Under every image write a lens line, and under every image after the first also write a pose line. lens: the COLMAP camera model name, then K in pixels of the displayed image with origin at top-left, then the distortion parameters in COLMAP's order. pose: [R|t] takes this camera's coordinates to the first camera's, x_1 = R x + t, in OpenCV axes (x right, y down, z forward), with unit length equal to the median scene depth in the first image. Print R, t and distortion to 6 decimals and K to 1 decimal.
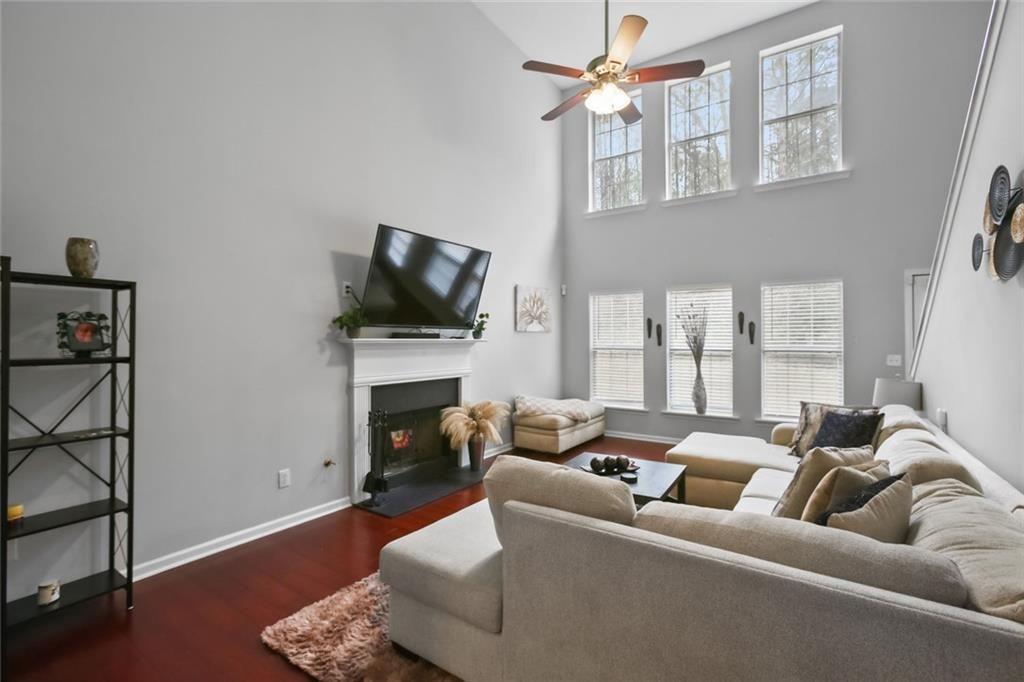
lens RADIAL K [[466.3, 0, 512.0], [0, 466.3, 340.9], [0, 0, 1]] dist [-0.009728, 0.009616]
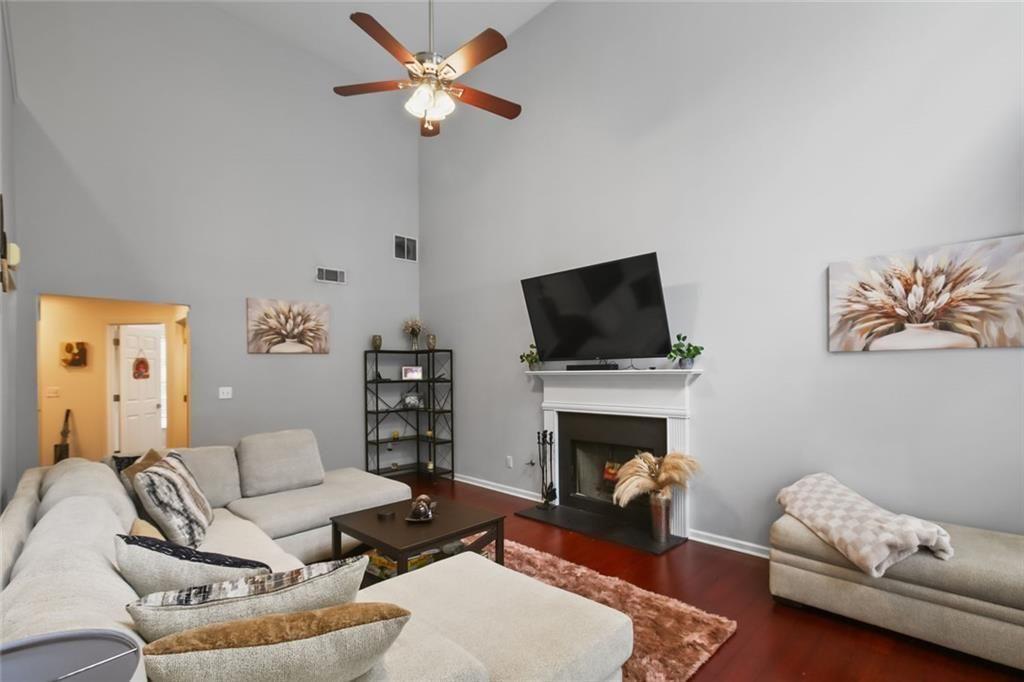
lens RADIAL K [[466.3, 0, 505.1], [0, 466.3, 375.4], [0, 0, 1]] dist [-0.009728, 0.009616]
pose [[-0.195960, 0.006691, -0.980589, 0.867086], [0.008122, 0.999953, 0.005200, -0.000613], [0.980578, -0.006945, -0.196006, 1.082215]]
